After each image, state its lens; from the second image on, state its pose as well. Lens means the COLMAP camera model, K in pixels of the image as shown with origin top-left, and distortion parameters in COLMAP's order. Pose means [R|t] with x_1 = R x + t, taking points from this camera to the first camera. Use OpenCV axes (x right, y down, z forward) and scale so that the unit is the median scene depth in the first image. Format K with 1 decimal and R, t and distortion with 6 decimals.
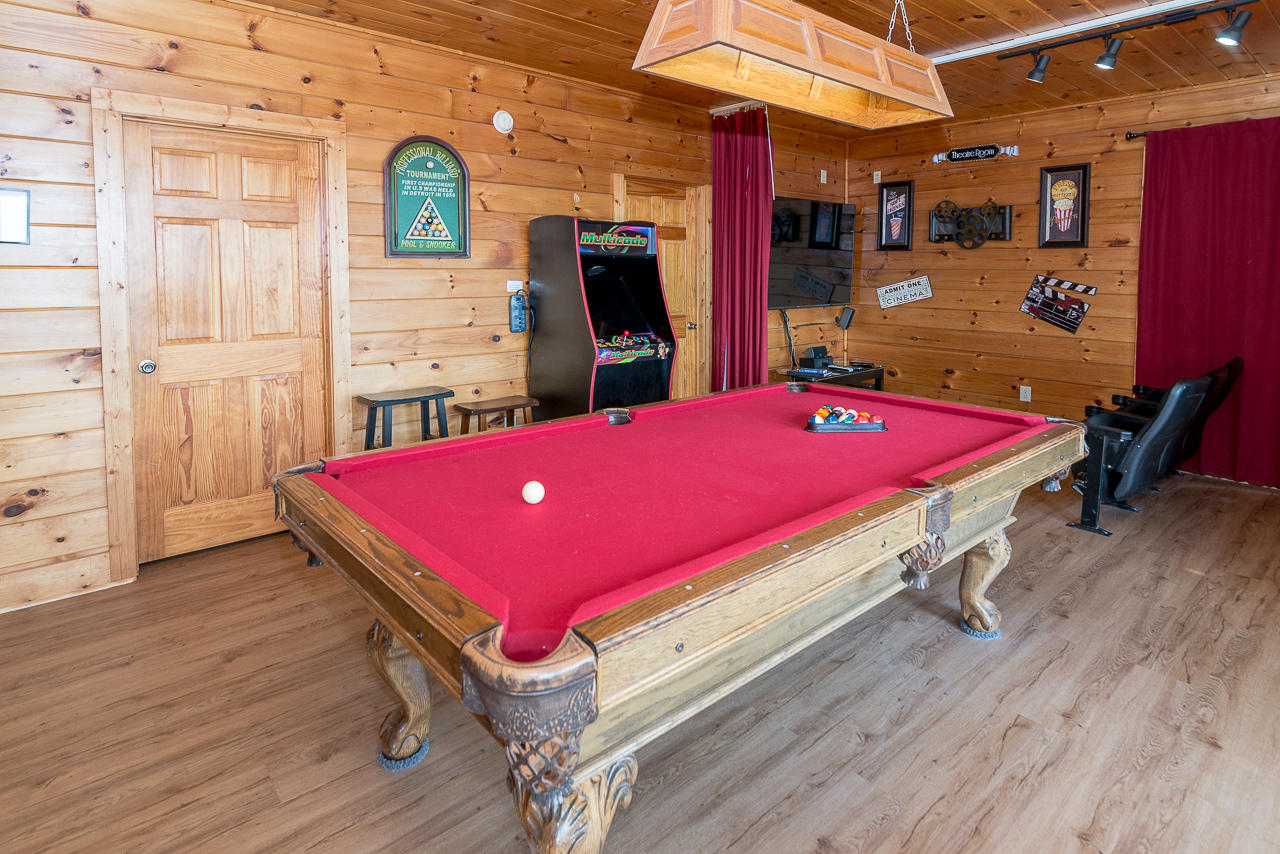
lens RADIAL K [[674.4, 0, 641.1], [0, 674.4, 317.0], [0, 0, 1]] dist [-0.000026, -0.000915]
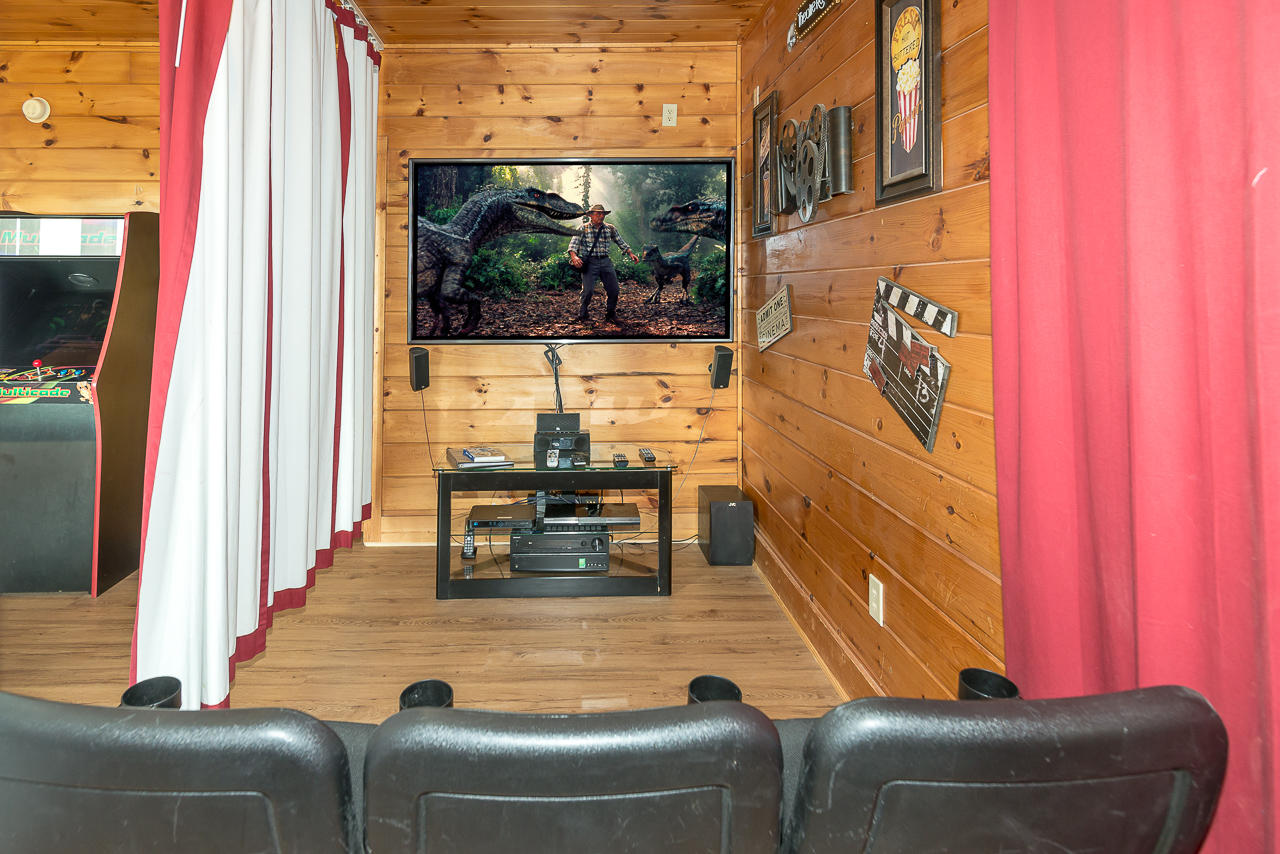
lens RADIAL K [[708.5, 0, 583.4], [0, 708.5, 280.9], [0, 0, 1]] dist [-0.000441, -0.000133]
pose [[0.771288, -0.015215, -0.636305, 0.736914], [-0.038168, 0.996810, -0.070100, -0.027981], [0.635341, 0.078354, 0.768246, 0.621830]]
